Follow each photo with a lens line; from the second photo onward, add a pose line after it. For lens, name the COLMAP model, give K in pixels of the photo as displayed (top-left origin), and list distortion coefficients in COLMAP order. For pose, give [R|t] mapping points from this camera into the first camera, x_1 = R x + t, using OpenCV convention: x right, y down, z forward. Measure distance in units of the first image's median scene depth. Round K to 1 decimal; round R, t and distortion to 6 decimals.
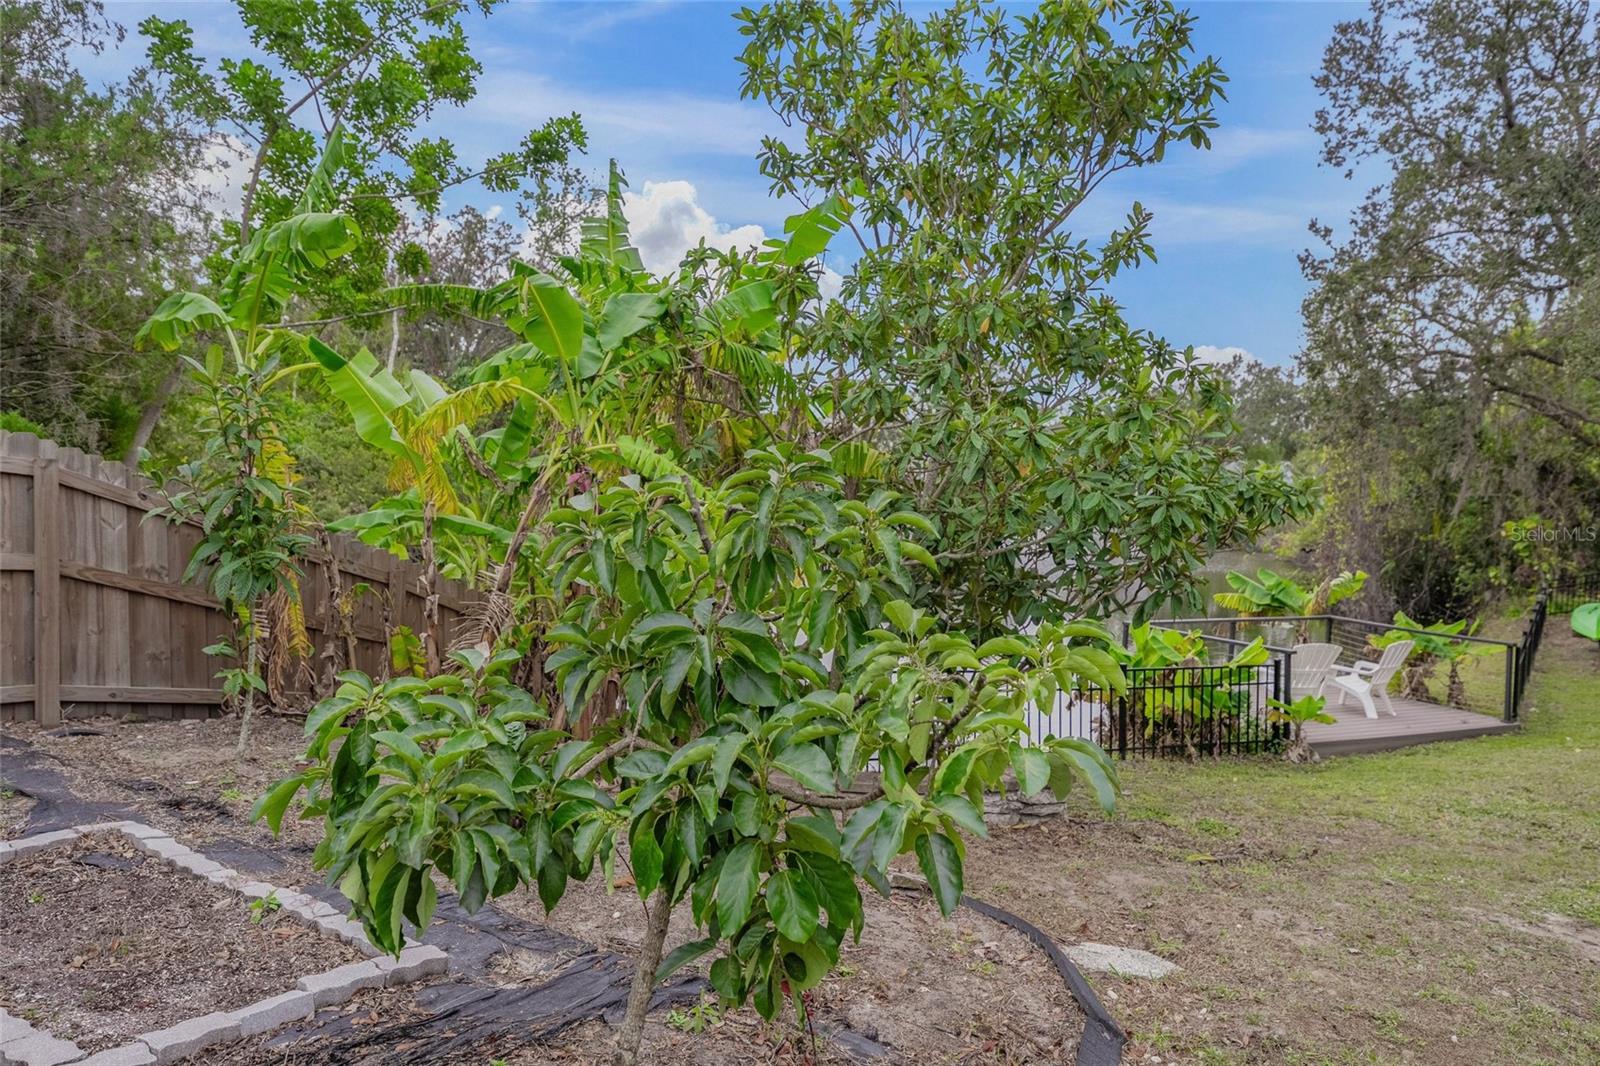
lens RADIAL K [[1119.3, 0, 801.9], [0, 1119.3, 525.2], [0, 0, 1]] dist [0.008166, -0.000856]
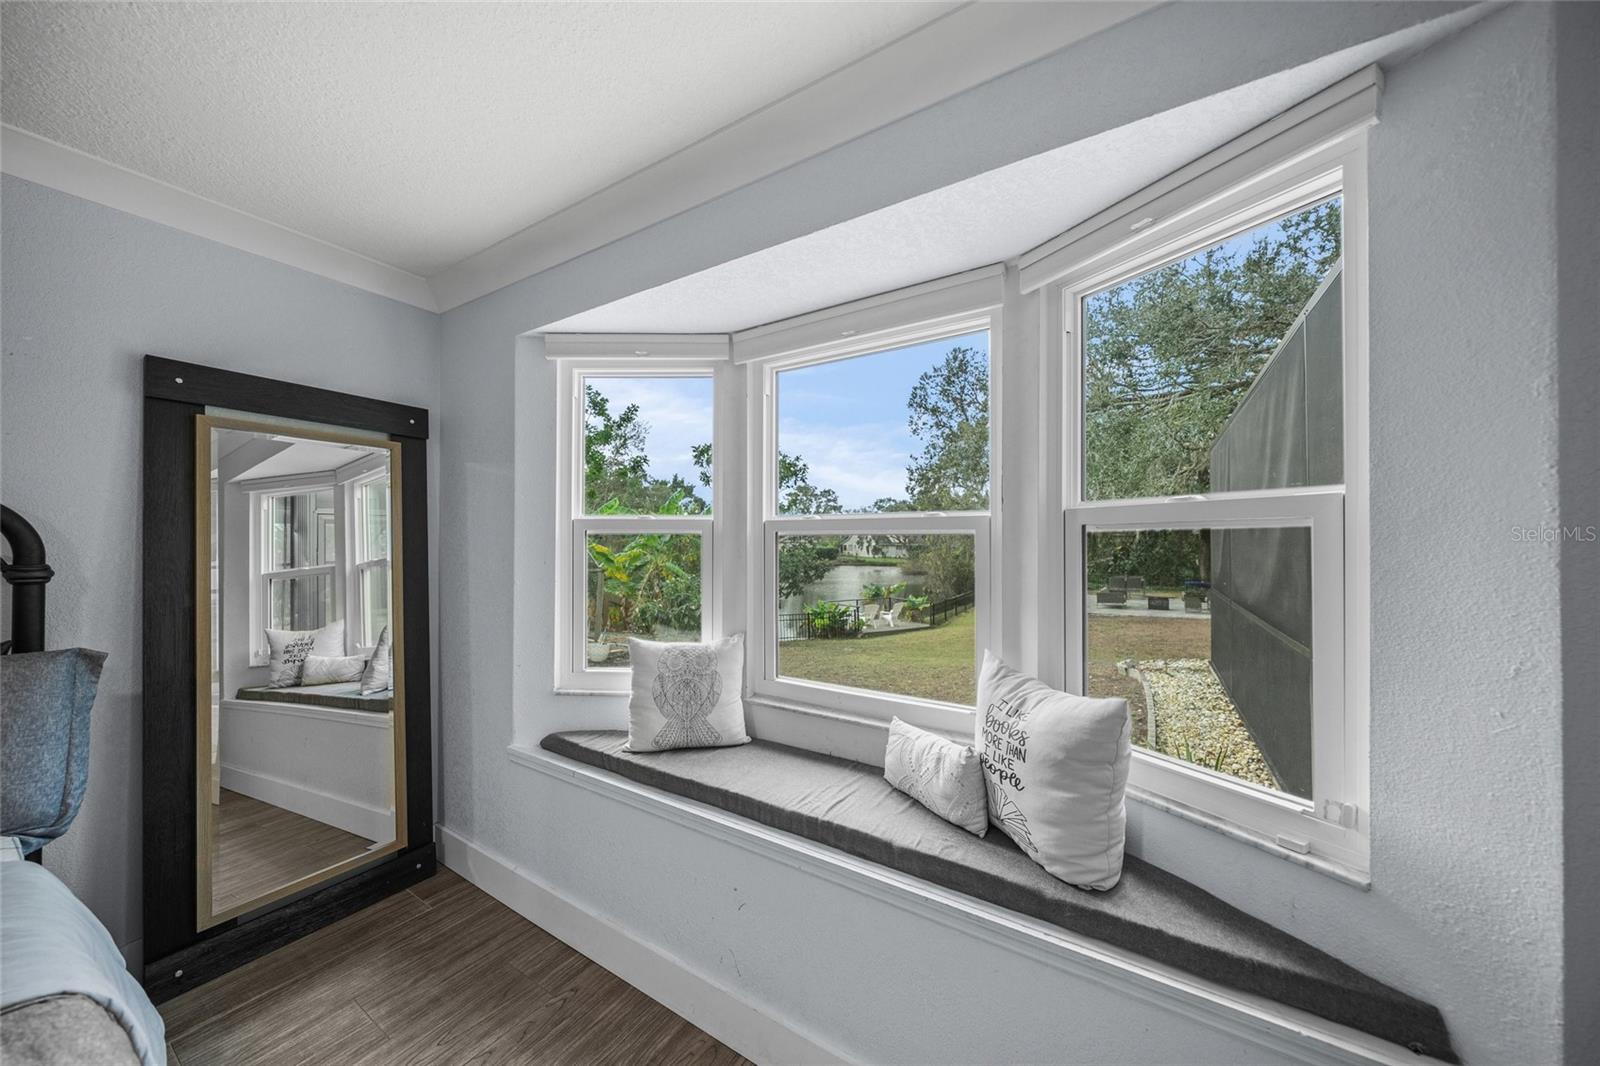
lens RADIAL K [[551.7, 0, 792.3], [0, 551.7, 539.5], [0, 0, 1]] dist [-0.005040, 0.000822]
pose [[0.995273, -0.035829, 0.090265, 0.067453], [0.040598, 0.997844, -0.051567, -0.012296], [-0.088223, 0.054988, 0.994582, -0.563888]]
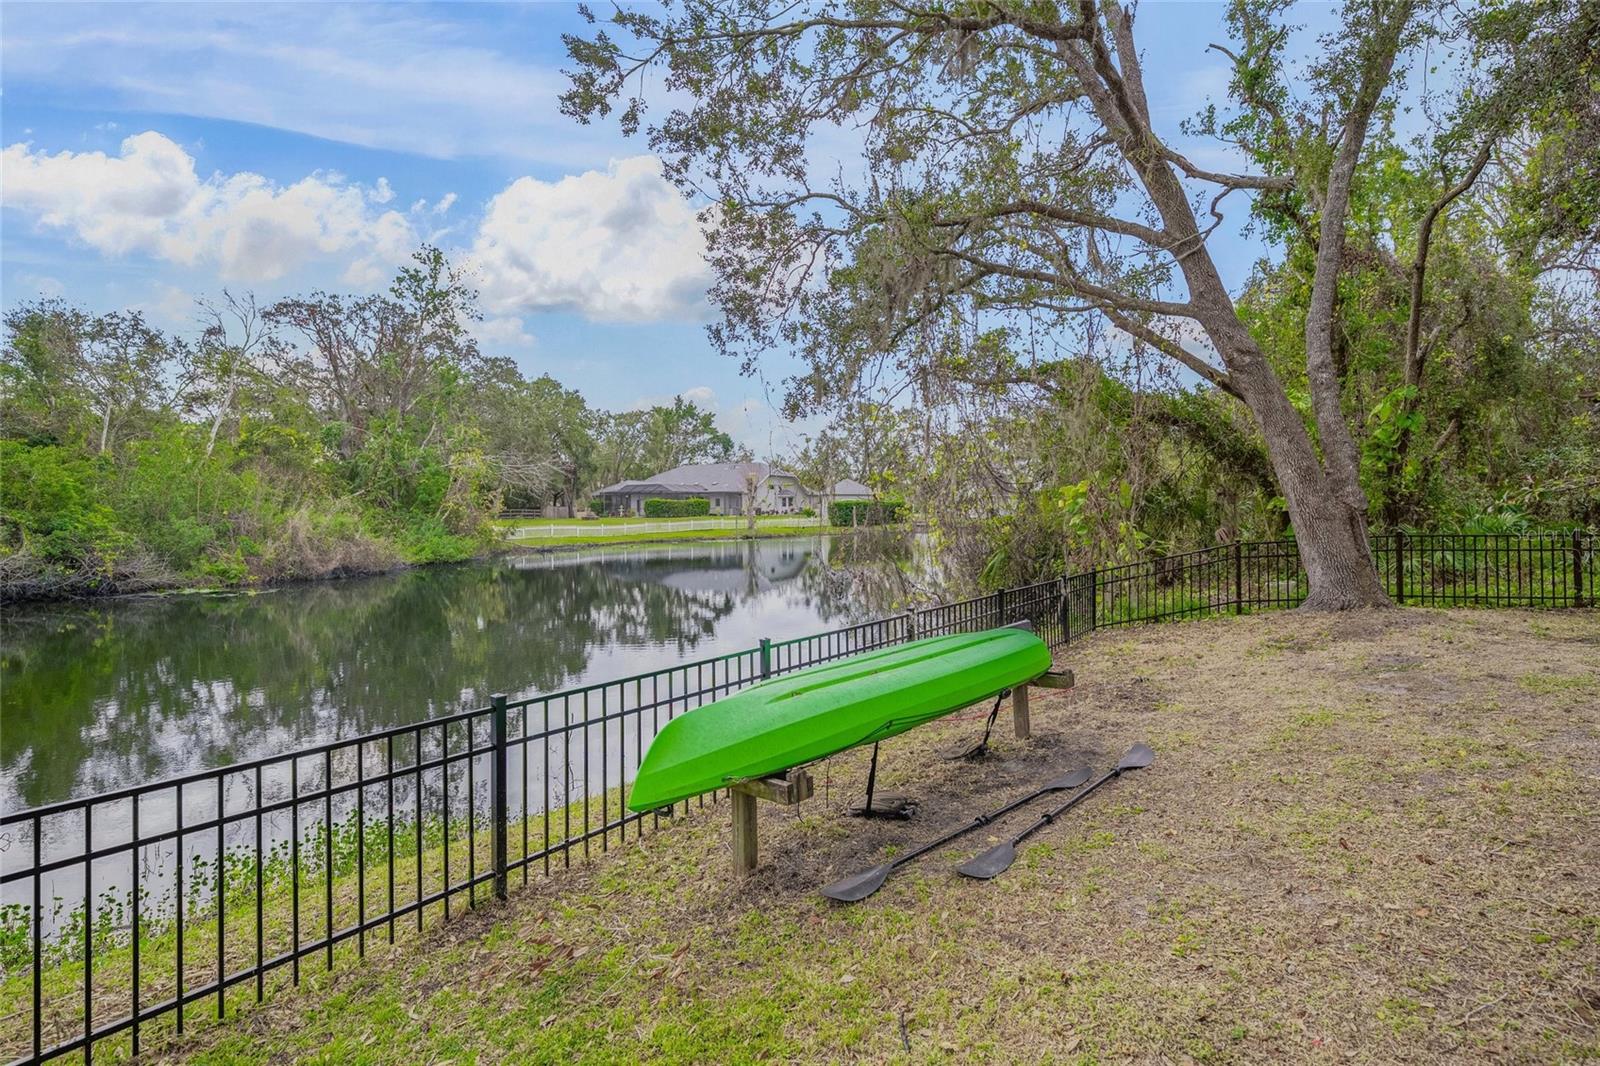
lens RADIAL K [[772.2, 0, 794.4], [0, 772.2, 506.3], [0, 0, 1]] dist [0.006149, 0.000074]
pose [[0.996806, -0.050715, -0.061687, 0.912613], [0.047476, 0.997472, -0.052881, 0.048779], [0.064213, 0.049783, 0.996694, 0.973798]]
